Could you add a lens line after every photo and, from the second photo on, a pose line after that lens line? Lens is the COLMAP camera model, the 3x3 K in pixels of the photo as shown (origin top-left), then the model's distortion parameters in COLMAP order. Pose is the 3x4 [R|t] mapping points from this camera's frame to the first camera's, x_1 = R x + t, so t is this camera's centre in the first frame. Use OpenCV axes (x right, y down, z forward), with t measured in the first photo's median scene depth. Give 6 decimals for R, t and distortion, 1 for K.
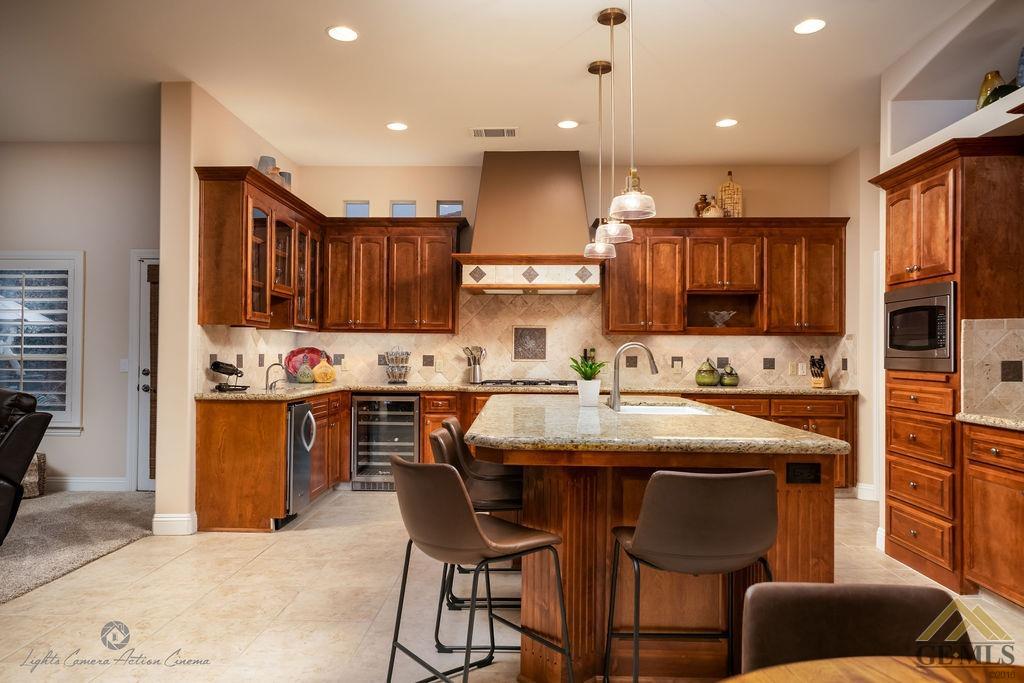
lens RADIAL K [[685.0, 0, 507.8], [0, 685.0, 345.6], [0, 0, 1]] dist [0.001581, 0.004397]
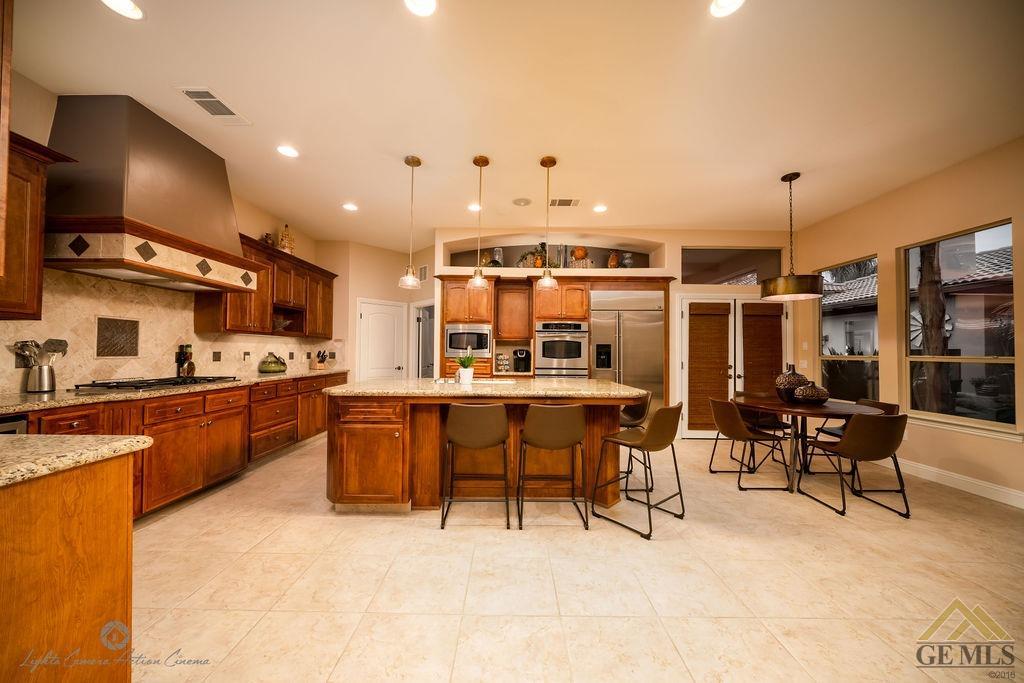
lens RADIAL K [[342.7, 0, 511.9], [0, 342.7, 347.4], [0, 0, 1]] dist [-0.003597, -0.000173]
pose [[-0.020820, 0.005417, 0.999769, -0.449171], [-0.020204, 0.999779, -0.005838, 0.001815], [-0.999579, -0.020320, -0.020706, 0.574623]]
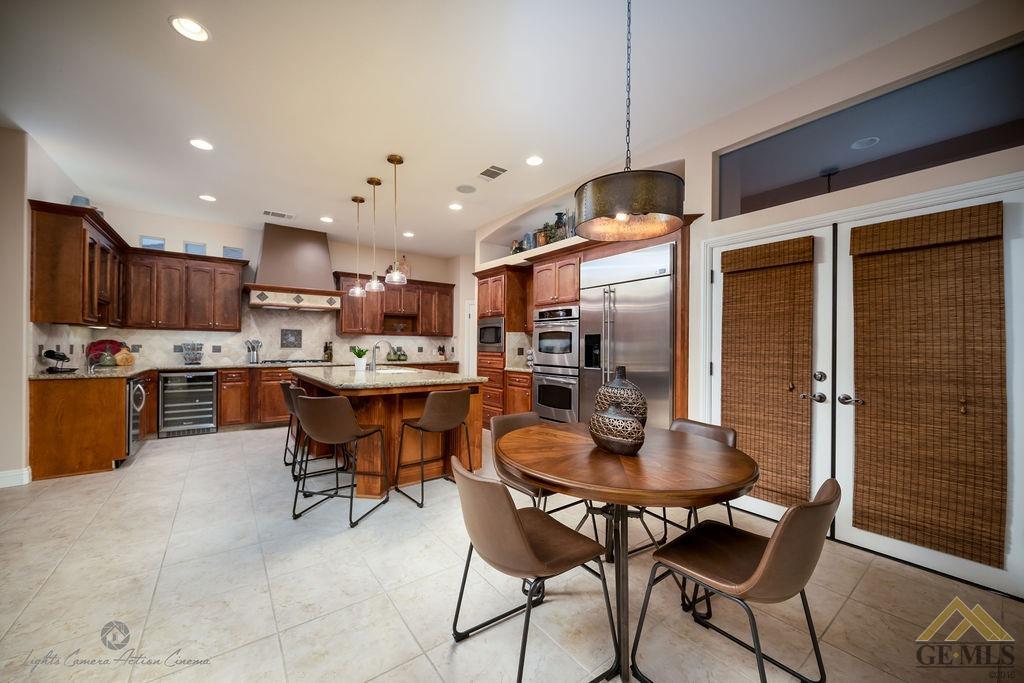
lens RADIAL K [[381.2, 0, 507.9], [0, 381.2, 346.1], [0, 0, 1]] dist [0.002393, 0.000044]
pose [[0.783247, -0.000649, 0.621710, -0.152730], [-0.009372, 0.999873, 0.012851, -0.002063], [-0.621640, -0.015892, 0.783142, -0.097030]]
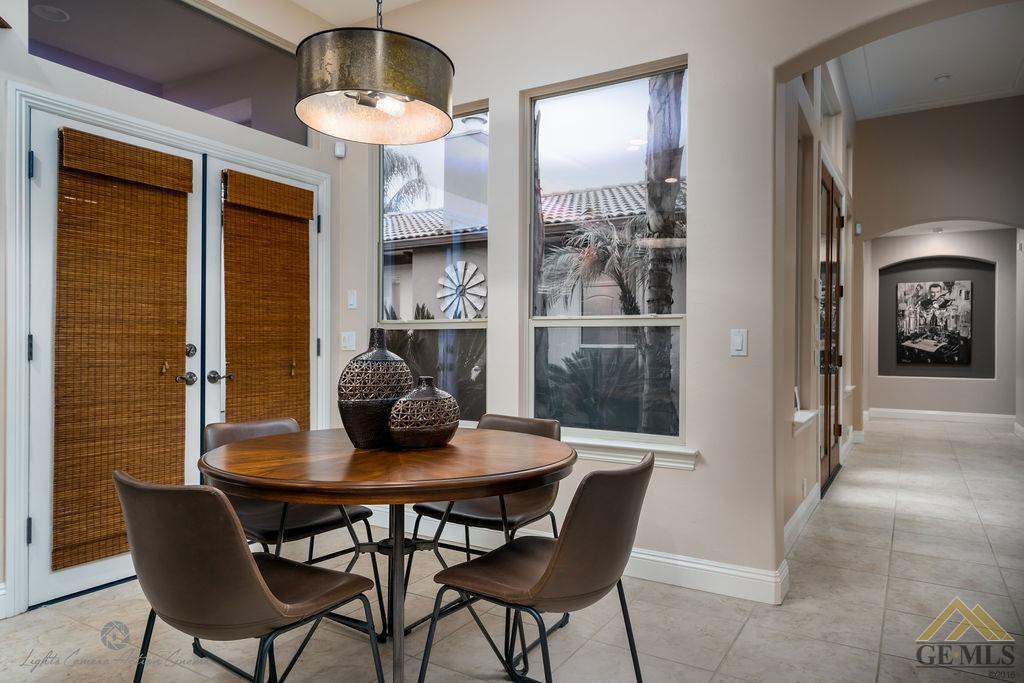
lens RADIAL K [[665.4, 0, 513.5], [0, 665.4, 339.3], [0, 0, 1]] dist [-0.004391, -0.000841]
pose [[-0.871533, -0.009077, 0.490253, -0.124369], [-0.016671, 0.999799, -0.011127, 0.026347], [-0.490053, -0.017871, -0.871509, 0.370120]]
